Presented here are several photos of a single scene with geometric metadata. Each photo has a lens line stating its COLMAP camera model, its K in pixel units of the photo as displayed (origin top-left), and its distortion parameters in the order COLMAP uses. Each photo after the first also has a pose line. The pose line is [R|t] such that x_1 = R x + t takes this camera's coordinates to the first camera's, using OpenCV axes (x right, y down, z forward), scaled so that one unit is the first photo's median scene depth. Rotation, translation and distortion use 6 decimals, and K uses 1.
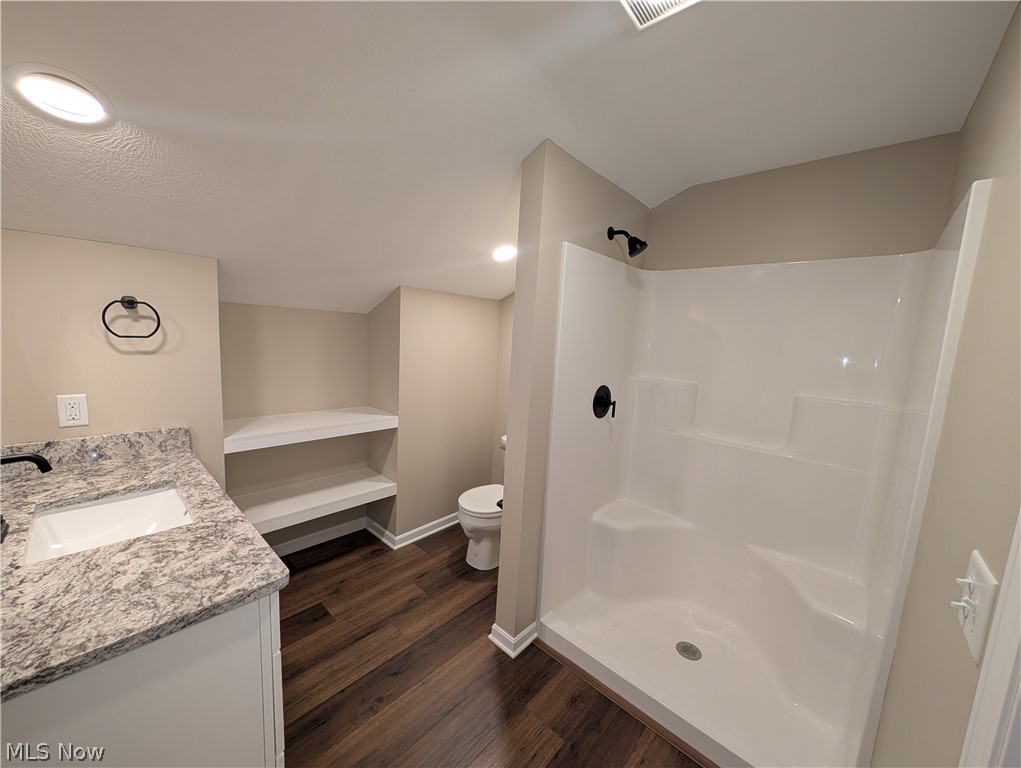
lens RADIAL K [[383.3, 0, 512.2], [0, 383.3, 386.6], [0, 0, 1]] dist [0.000246, -0.000390]
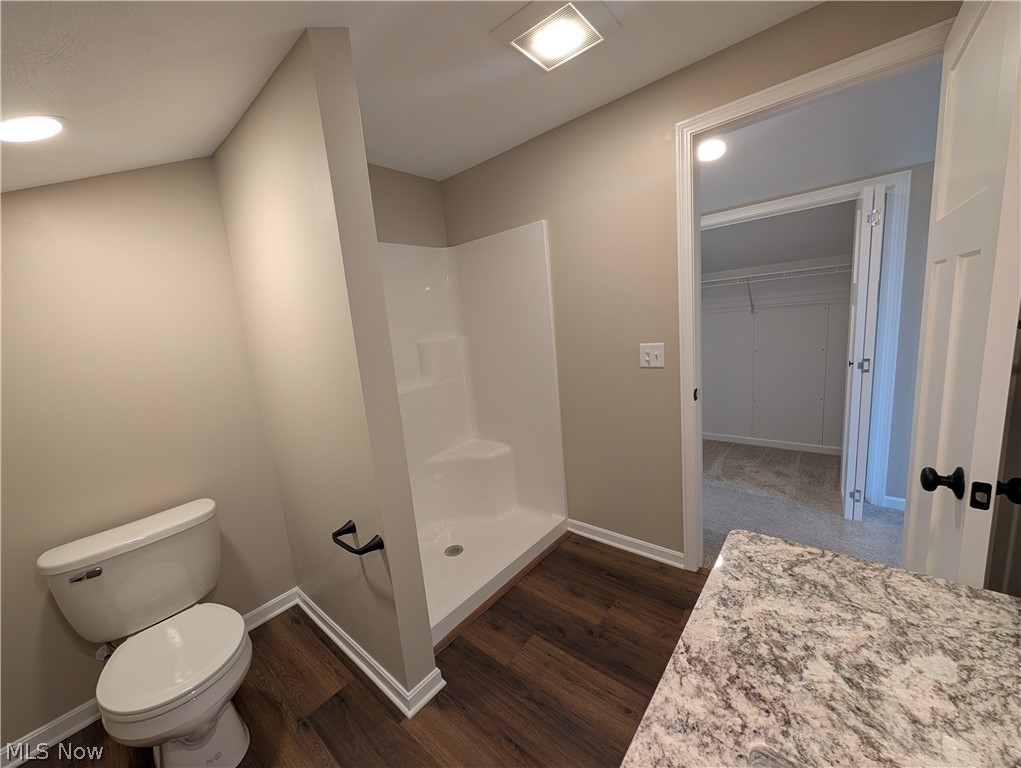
lens RADIAL K [[383.3, 0, 507.6], [0, 383.3, 384.6], [0, 0, 1]] dist [0.000246, -0.000390]
pose [[-0.028011, -0.221729, 0.974706, -1.357359], [0.220493, 0.949701, 0.222377, -0.146969], [-0.974986, 0.221145, 0.022287, 1.412949]]
